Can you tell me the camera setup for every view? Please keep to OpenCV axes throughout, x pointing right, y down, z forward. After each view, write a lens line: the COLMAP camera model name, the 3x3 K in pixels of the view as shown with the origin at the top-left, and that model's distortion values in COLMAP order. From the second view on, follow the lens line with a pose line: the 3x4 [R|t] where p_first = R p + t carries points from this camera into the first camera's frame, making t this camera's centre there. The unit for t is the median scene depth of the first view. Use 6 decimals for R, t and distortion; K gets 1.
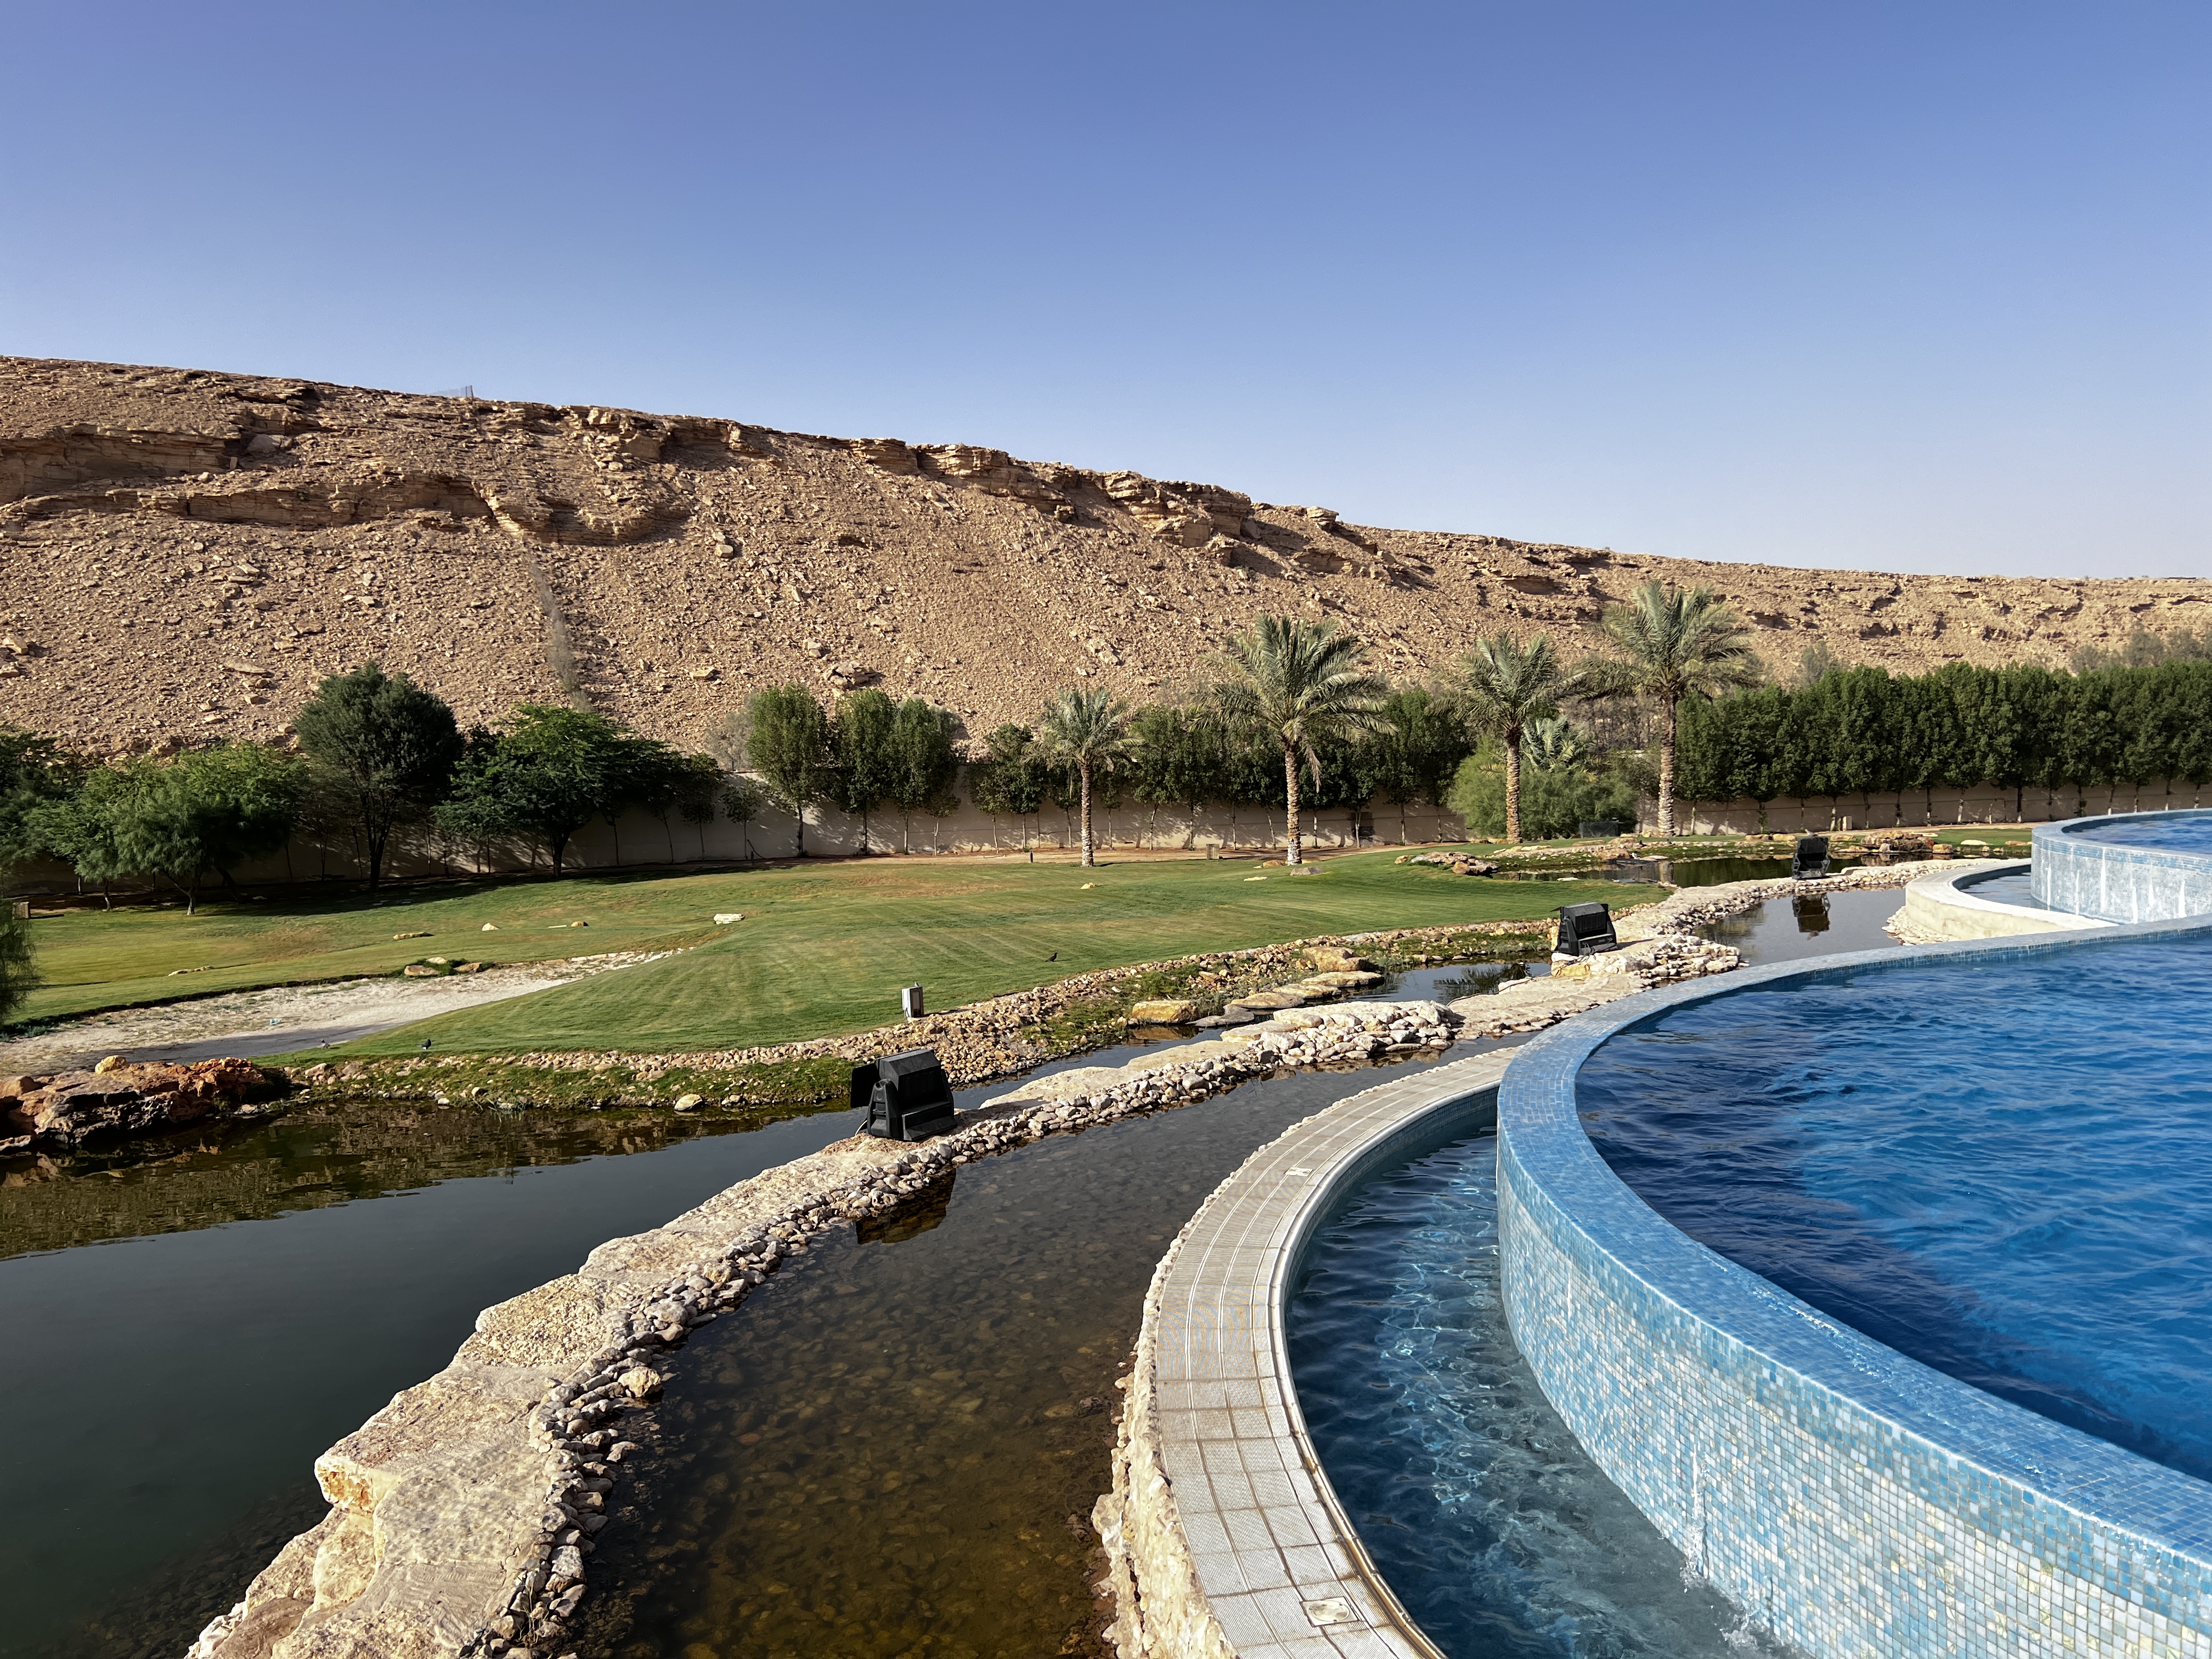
lens RADIAL K [[1657.3, 0, 1096.7], [0, 1657.3, 825.7], [0, 0, 1]] dist [0.062731, -0.063338]
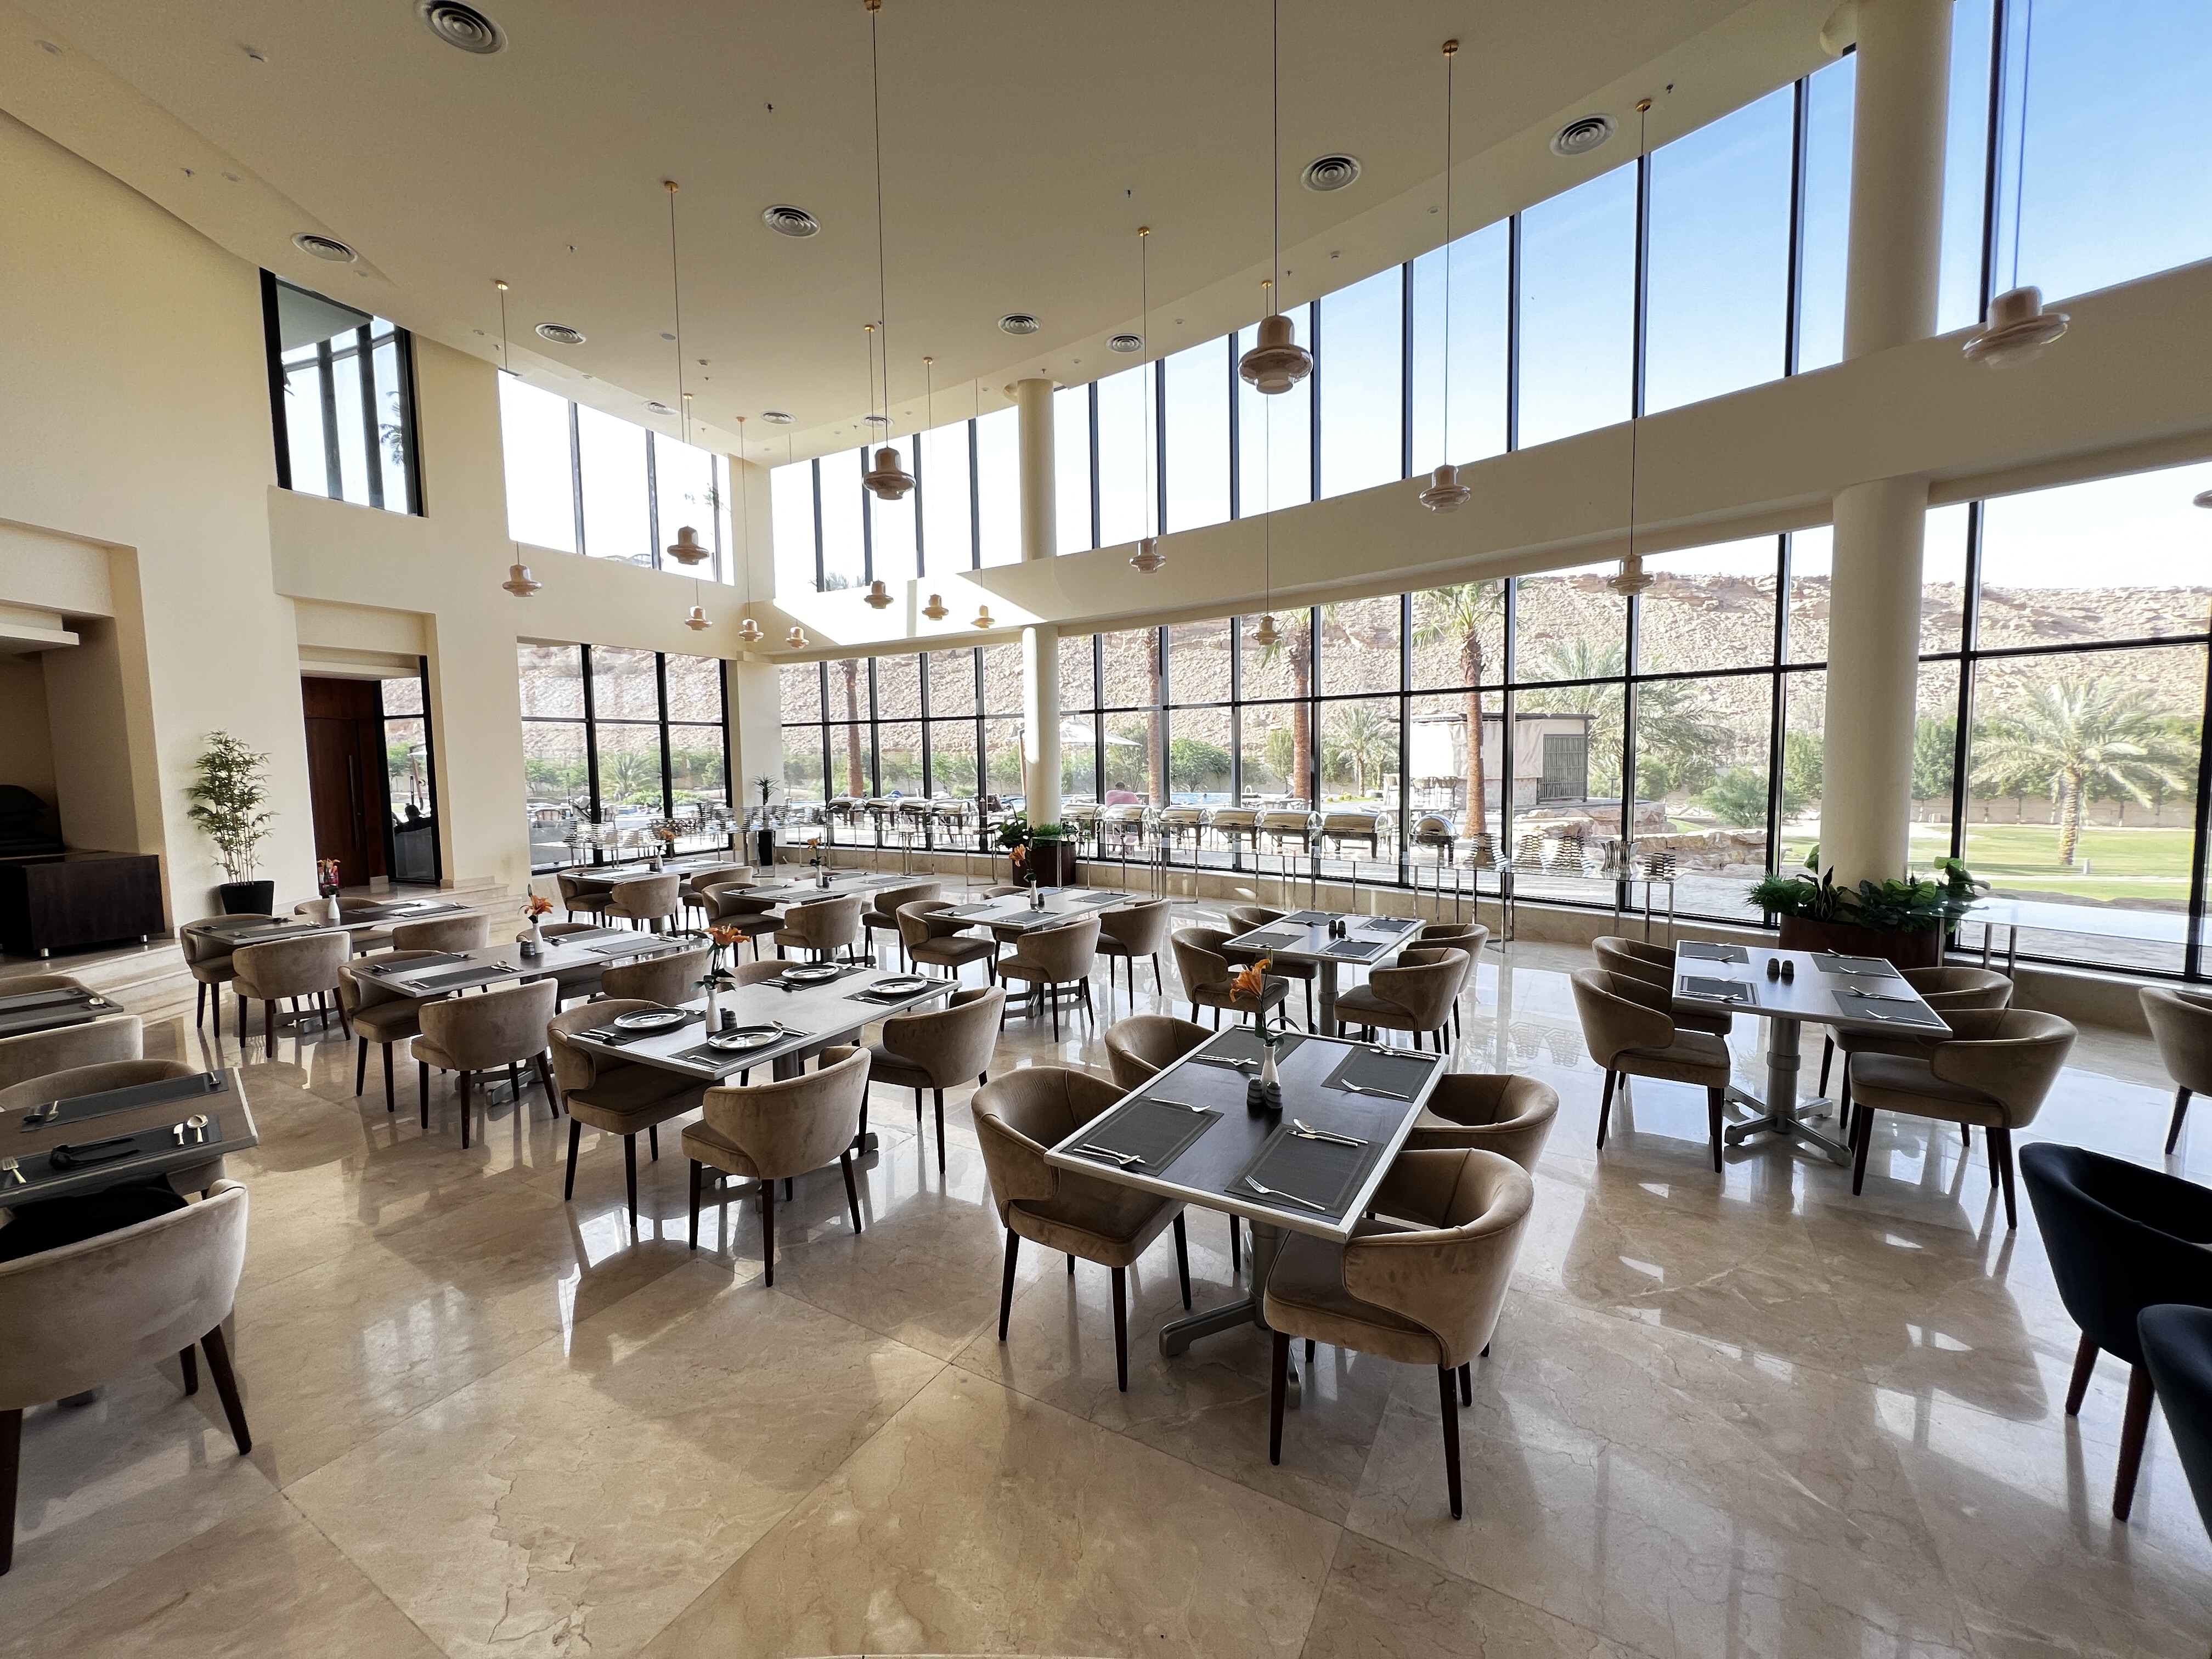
lens RADIAL K [[886.1, 0, 1104.0], [0, 886.1, 822.4], [0, 0, 1]] dist [-0.002476, 0.000272]
pose [[0.741613, 0.073677, -0.666770, 0.162653], [-0.044547, 0.997165, 0.060639, -0.004810], [0.669347, -0.015268, 0.742793, -0.045841]]
